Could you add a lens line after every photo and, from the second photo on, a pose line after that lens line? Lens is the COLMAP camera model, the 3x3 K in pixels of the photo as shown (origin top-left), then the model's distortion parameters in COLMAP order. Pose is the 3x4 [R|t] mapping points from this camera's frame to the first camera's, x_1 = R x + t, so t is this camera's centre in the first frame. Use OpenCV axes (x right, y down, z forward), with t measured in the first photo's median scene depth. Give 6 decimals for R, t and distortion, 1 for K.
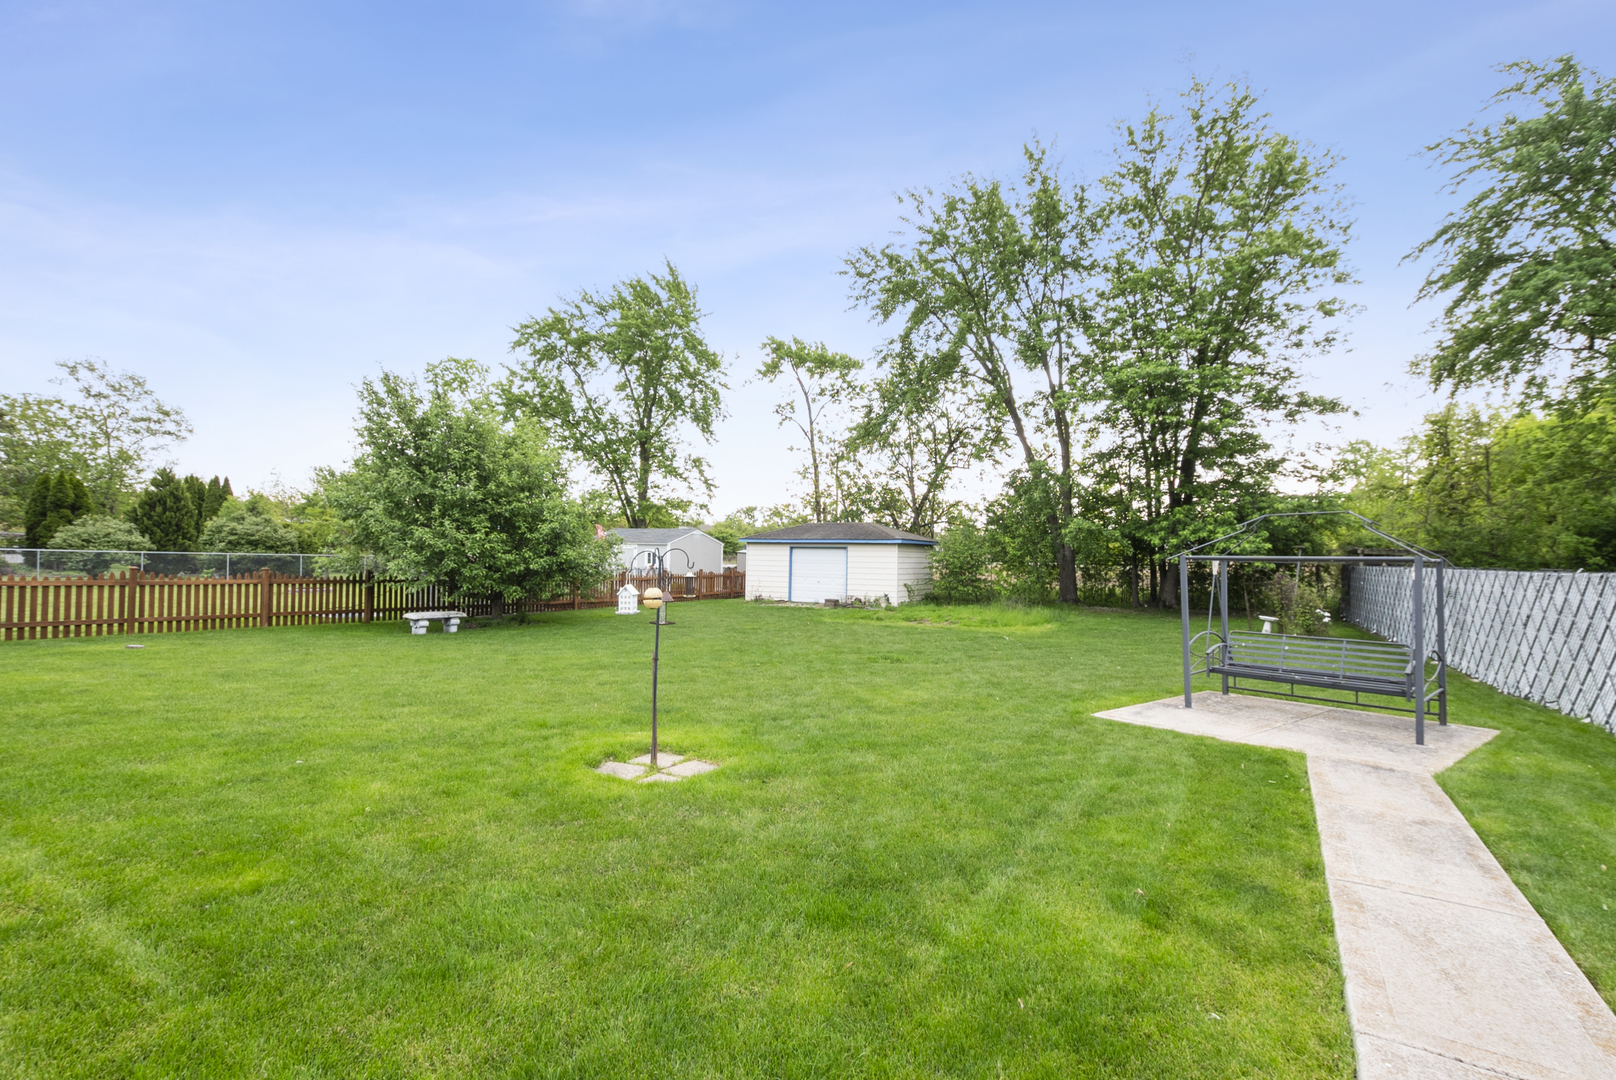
lens RADIAL K [[720.2, 0, 808.0], [0, 720.2, 540.0], [0, 0, 1]] dist [0.018589, -0.009099]
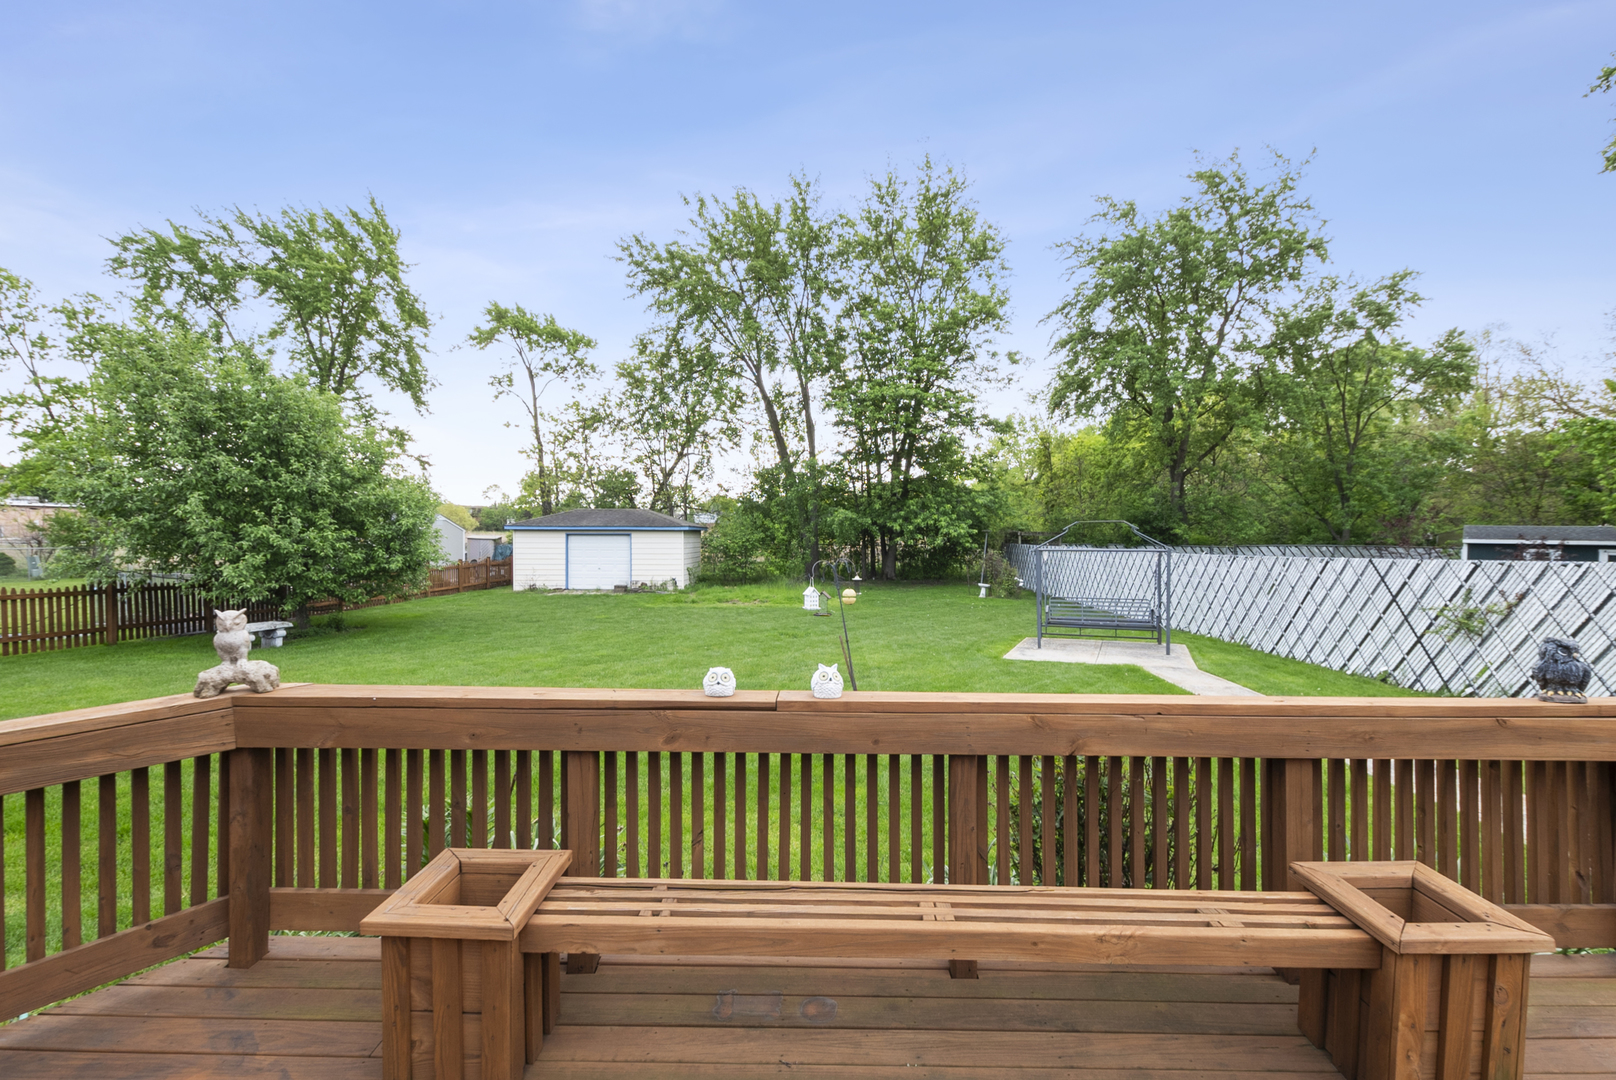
lens RADIAL K [[727.5, 0, 810.8], [0, 727.5, 560.0], [0, 0, 1]] dist [-0.001372, -0.000058]
pose [[0.878156, -0.029622, 0.477456, -0.204077], [0.000000, 0.998081, 0.061923, -0.016077], [-0.478374, -0.054378, 0.876471, -0.029413]]
